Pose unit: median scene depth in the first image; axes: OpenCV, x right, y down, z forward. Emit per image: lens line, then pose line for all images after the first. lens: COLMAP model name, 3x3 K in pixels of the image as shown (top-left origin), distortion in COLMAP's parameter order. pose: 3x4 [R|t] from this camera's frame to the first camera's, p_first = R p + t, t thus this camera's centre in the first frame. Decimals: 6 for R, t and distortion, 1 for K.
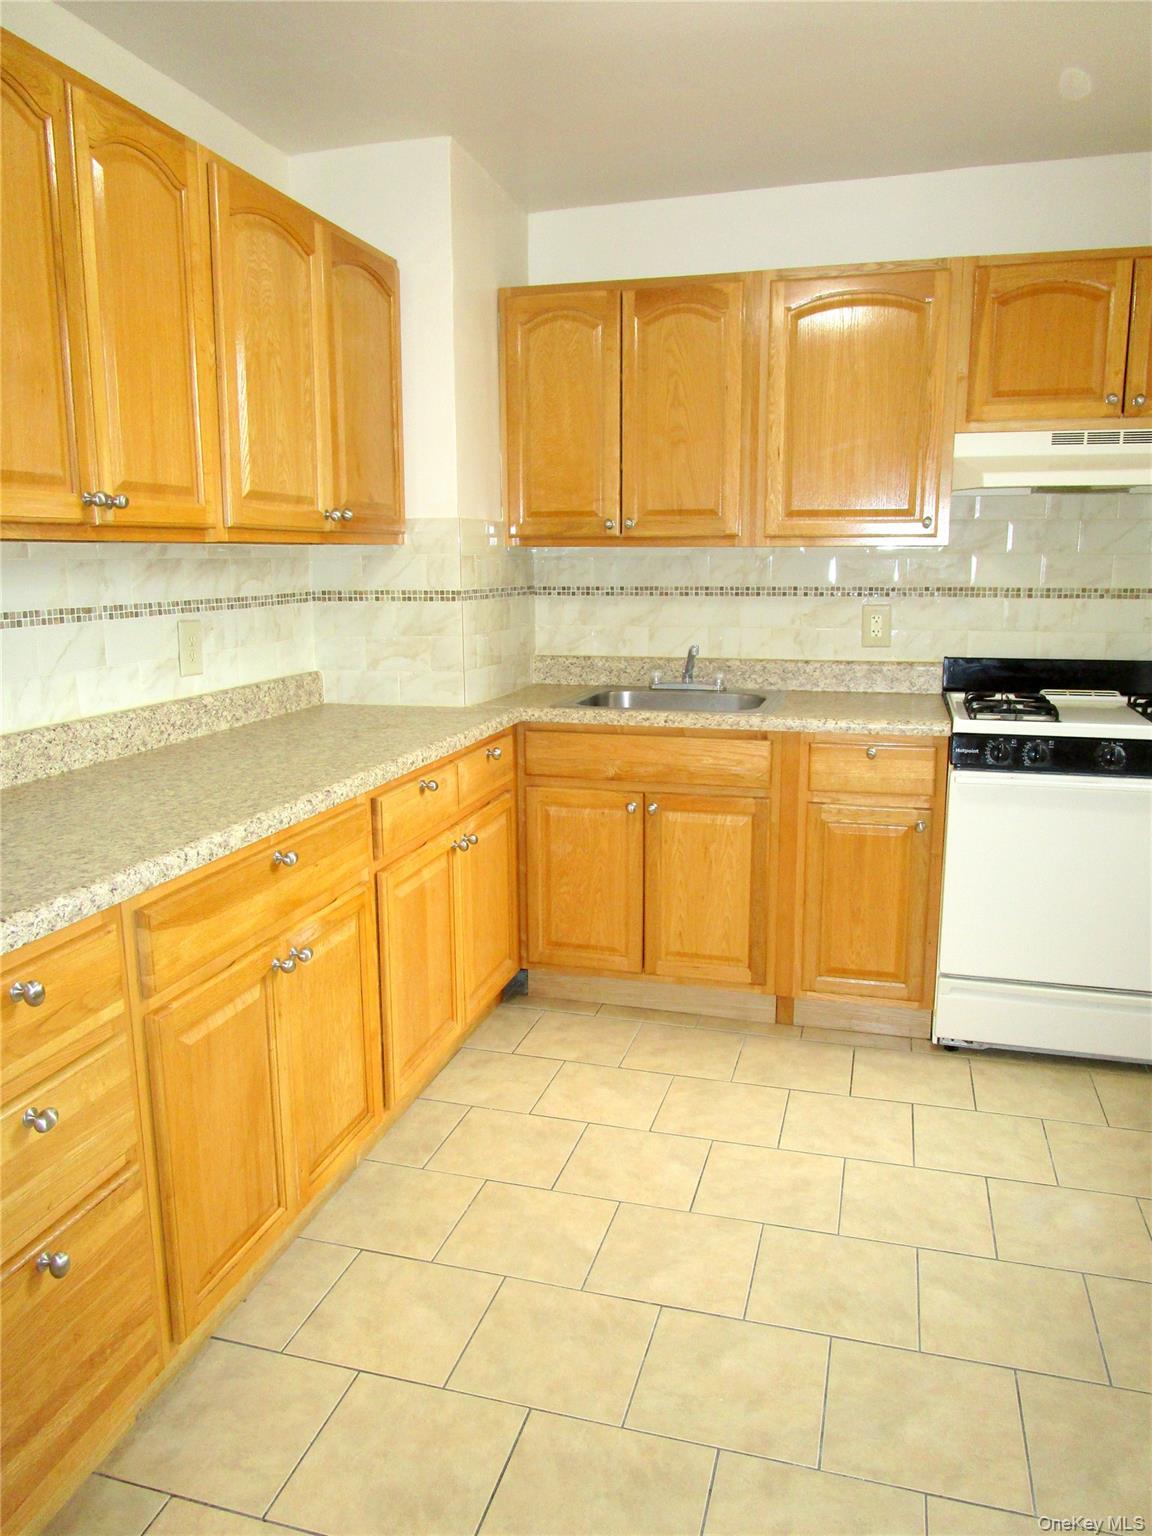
lens RADIAL K [[1091.5, 0, 572.0], [0, 1091.5, 750.1], [0, 0, 1]] dist [-0.029306, 0.011197]
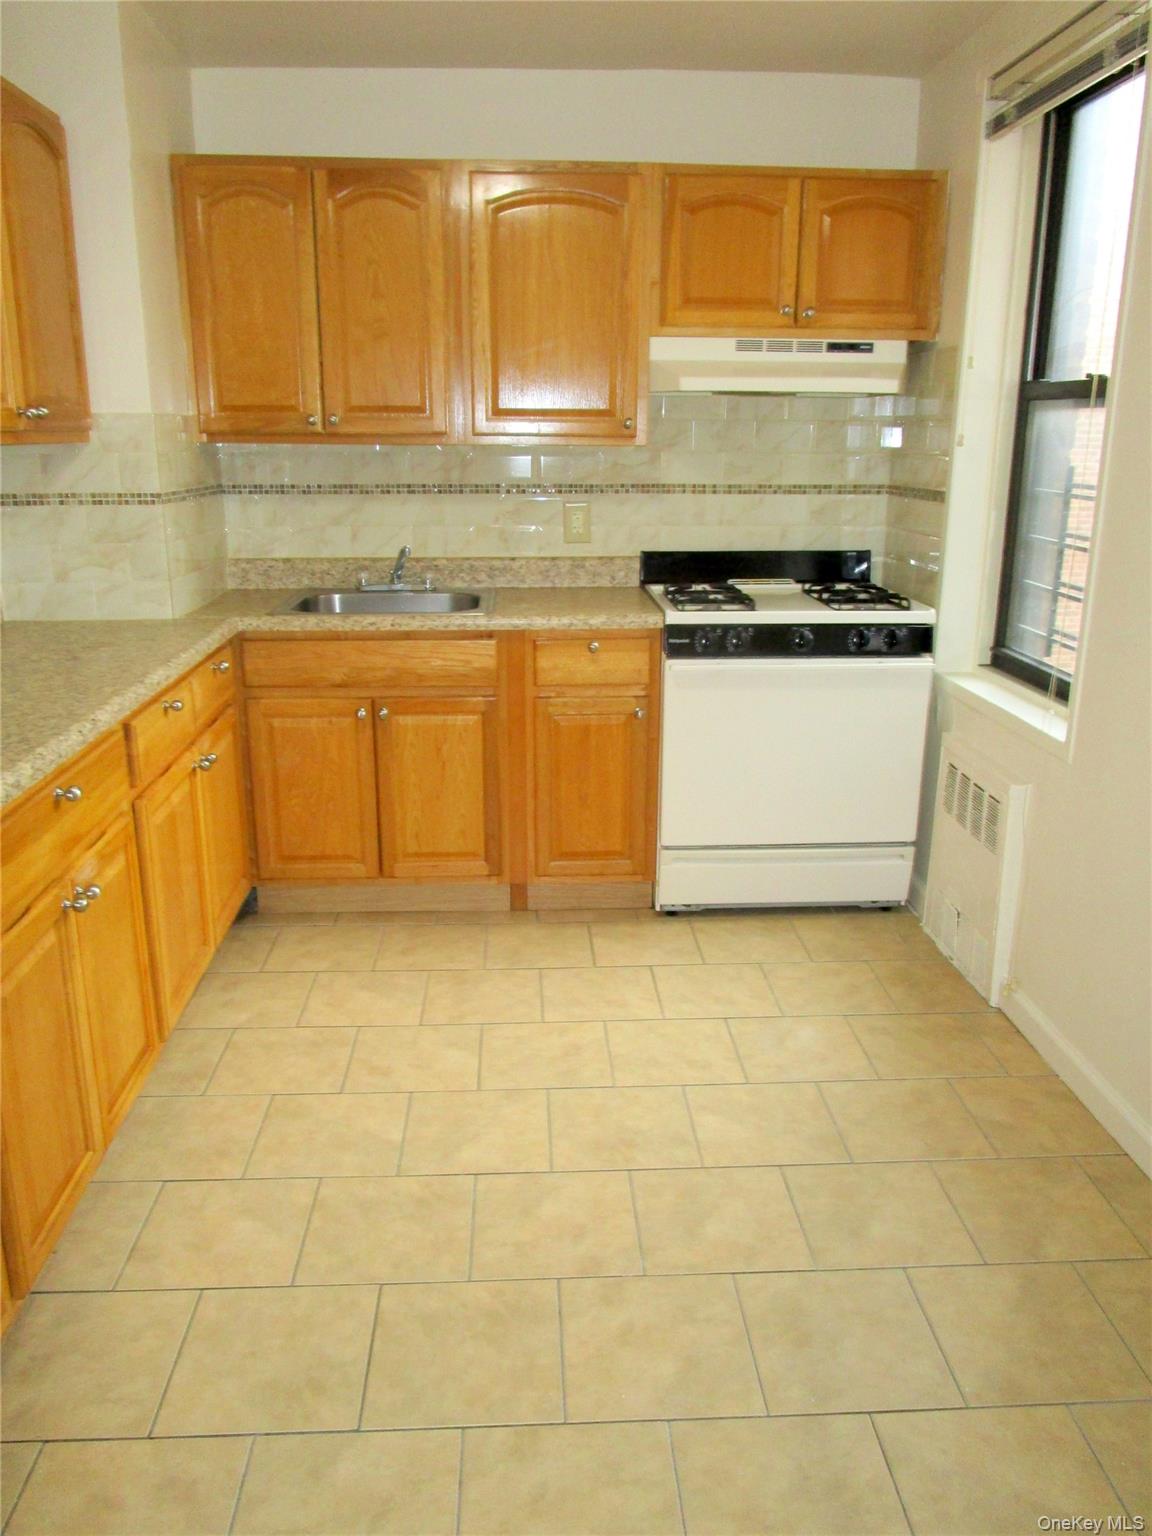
lens RADIAL K [[1145.1, 0, 569.2], [0, 1145.1, 745.1], [0, 0, 1]] dist [-0.031263, 0.007494]
pose [[0.945799, -0.076415, 0.315634, -0.103052], [0.047936, 0.994126, 0.097036, -0.011427], [-0.321195, -0.076647, 0.943906, -0.044862]]
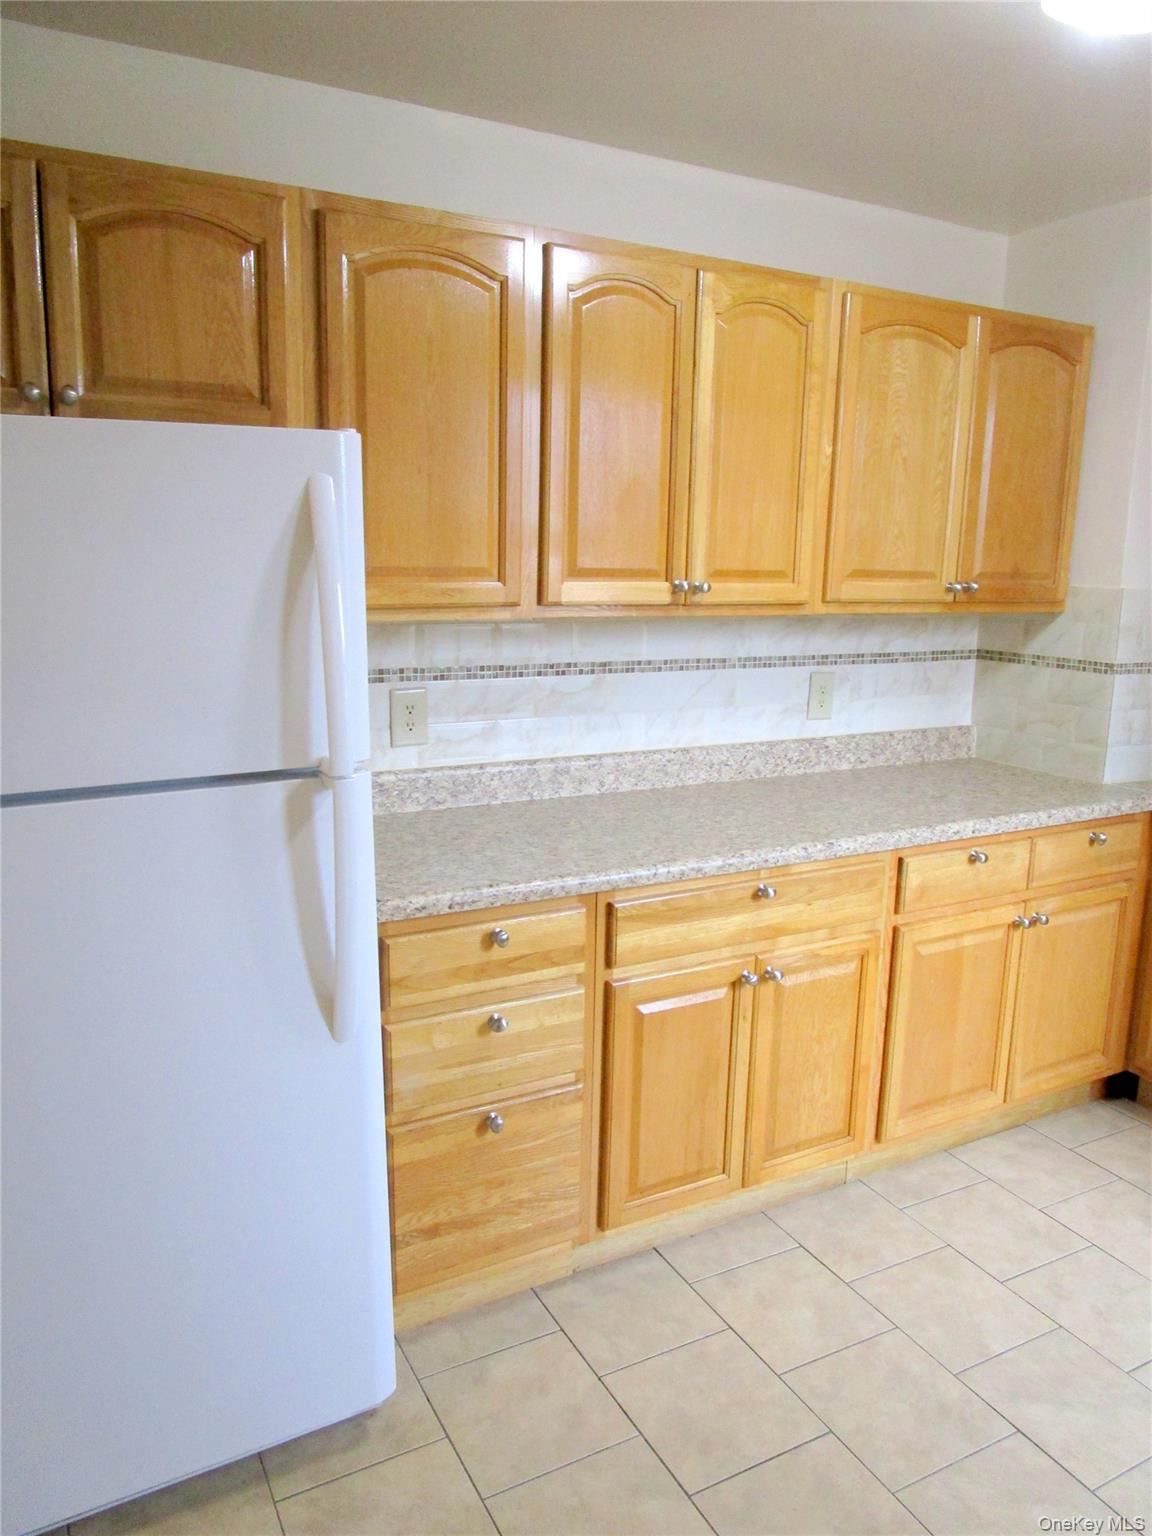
lens RADIAL K [[1091.5, 0, 572.0], [0, 1091.5, 750.1], [0, 0, 1]] dist [-0.029306, 0.011197]
pose [[0.703249, 0.146918, -0.695598, 0.255032], [-0.150255, 0.987028, 0.056563, -0.057614], [0.694885, 0.064739, 0.716201, -0.009594]]
